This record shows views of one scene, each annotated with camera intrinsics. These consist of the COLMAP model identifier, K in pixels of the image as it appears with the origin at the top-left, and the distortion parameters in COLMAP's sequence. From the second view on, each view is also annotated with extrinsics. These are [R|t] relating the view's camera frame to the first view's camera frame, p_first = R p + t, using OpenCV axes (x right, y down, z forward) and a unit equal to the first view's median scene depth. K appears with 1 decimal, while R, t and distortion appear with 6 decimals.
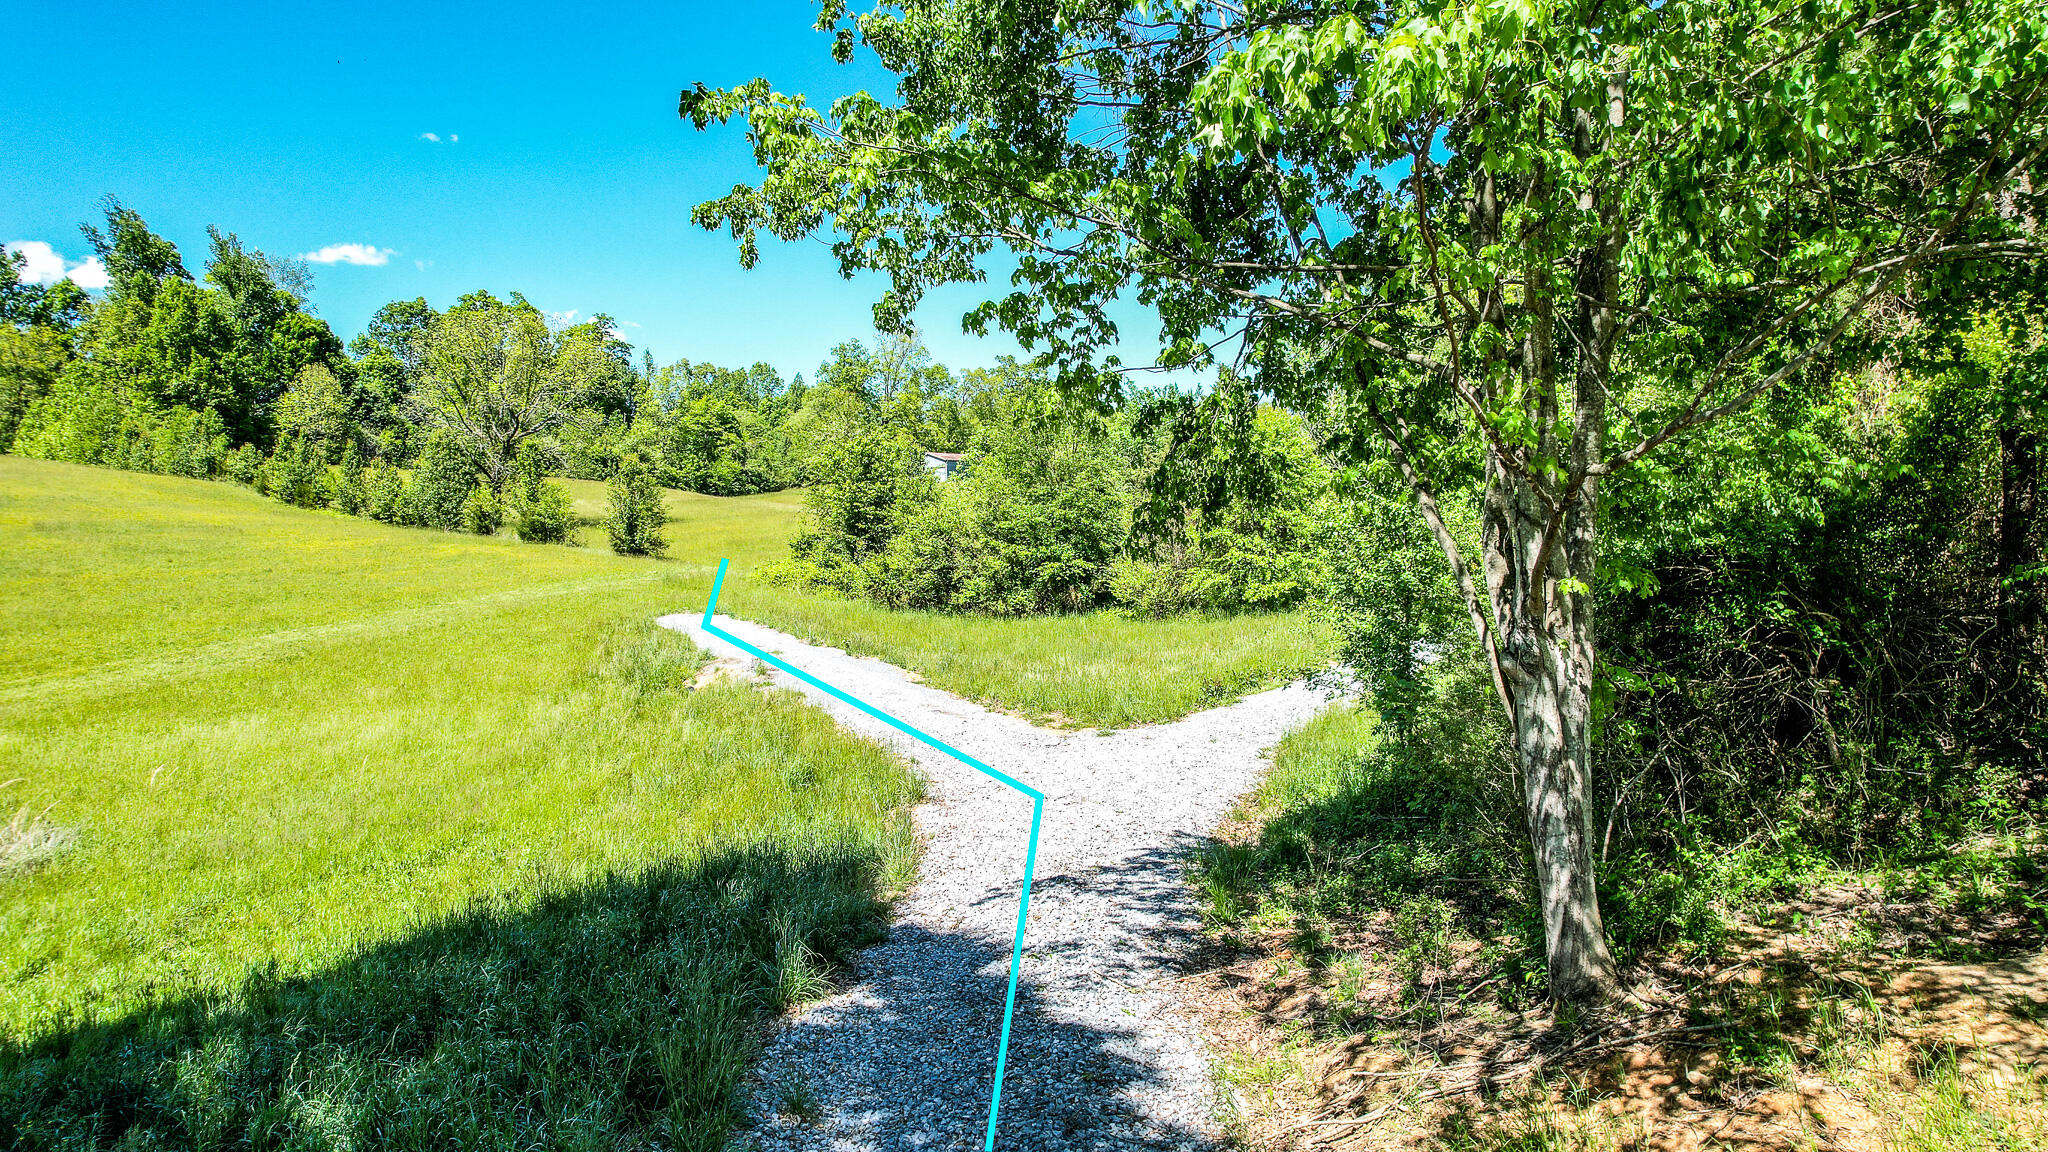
lens RADIAL K [[1313.7, 0, 1024.0], [0, 1313.7, 576.0], [0, 0, 1]] dist [-0.147517, 0.165761]
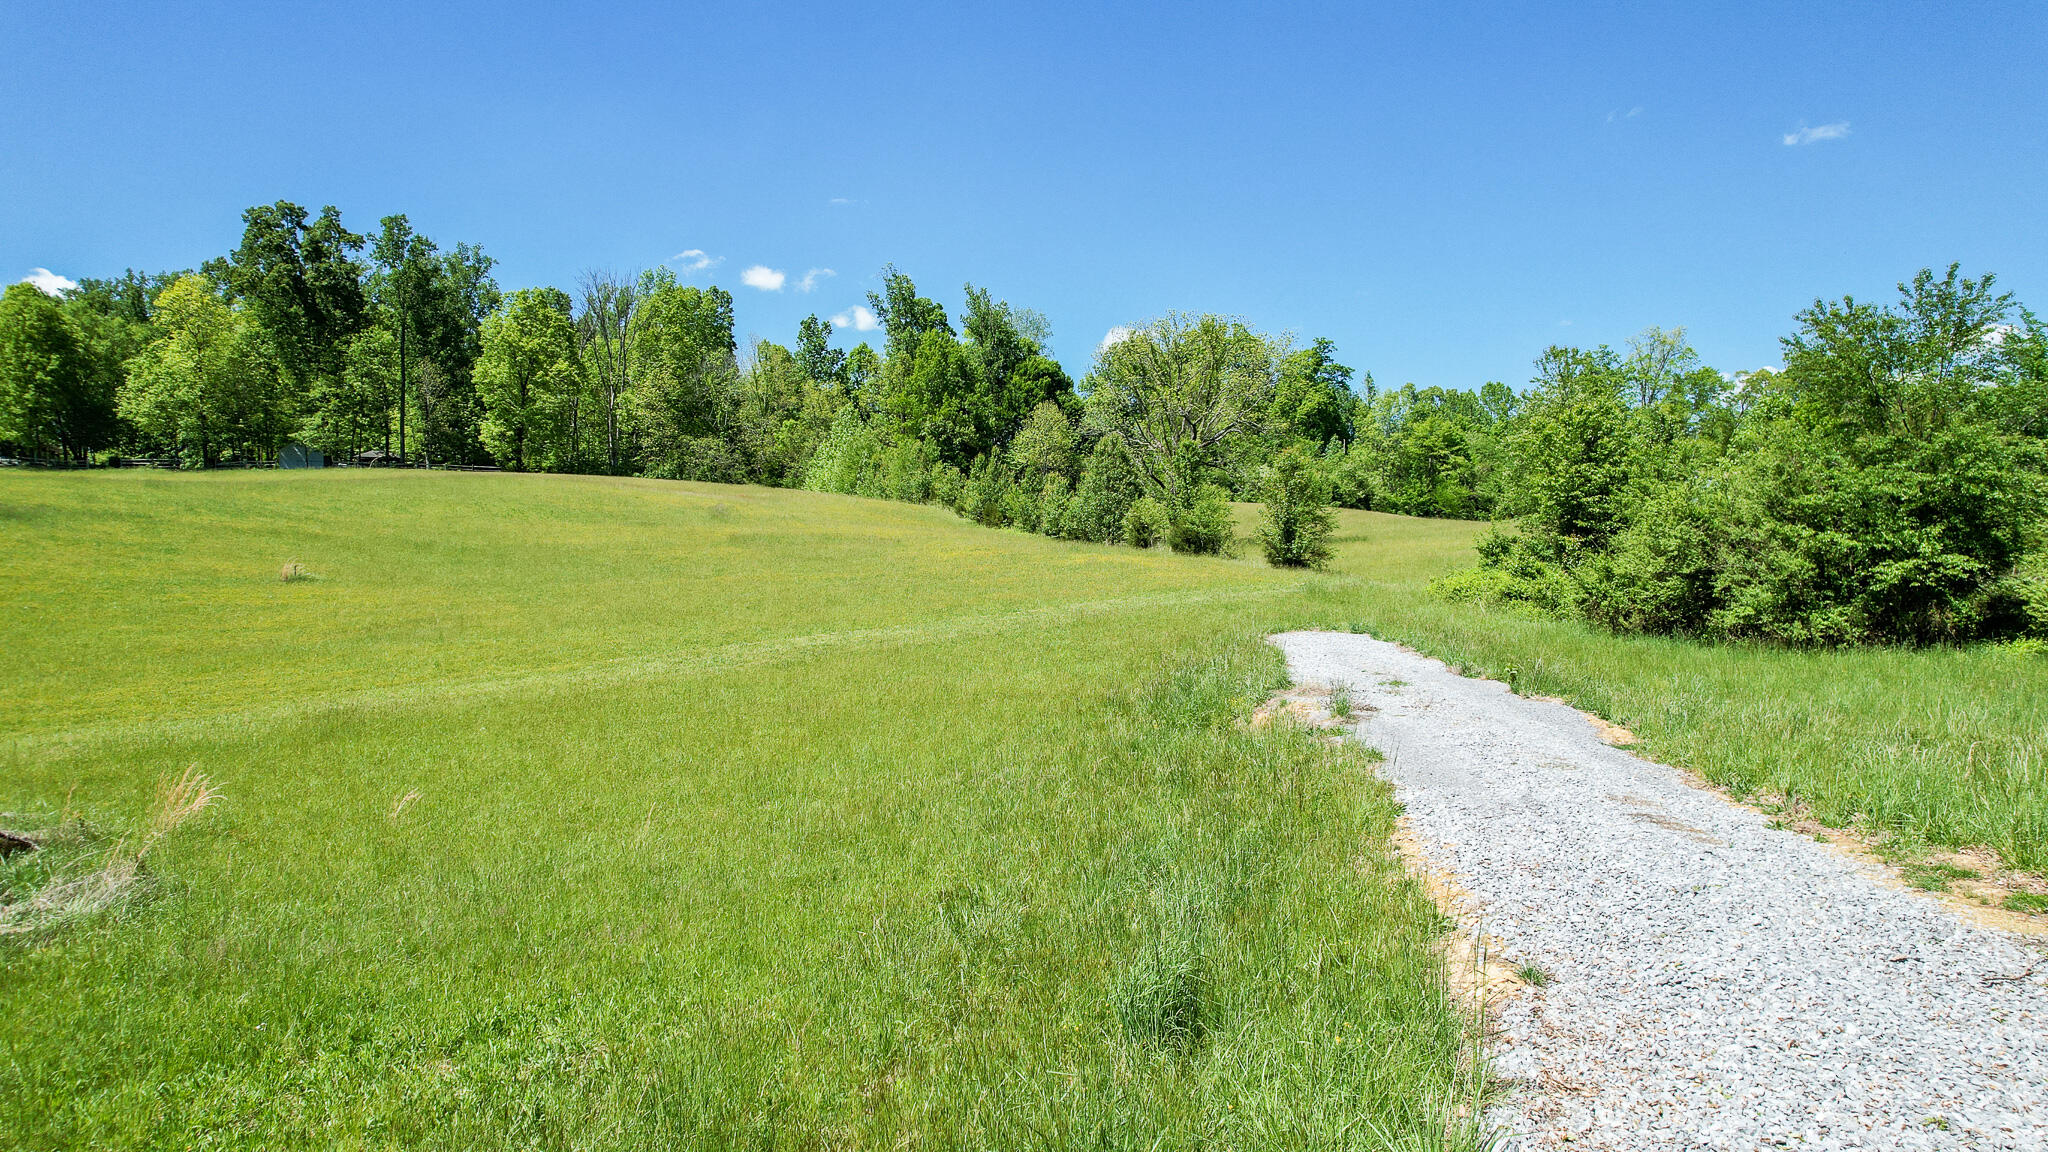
lens RADIAL K [[1302.7, 0, 1009.7], [0, 1302.7, 603.2], [0, 0, 1]] dist [-0.087173, 0.090185]
pose [[0.843511, 0.014482, -0.536917, -0.004944], [-0.020158, 0.999786, -0.004703, 0.012022], [0.536734, 0.014790, 0.843622, 0.167239]]
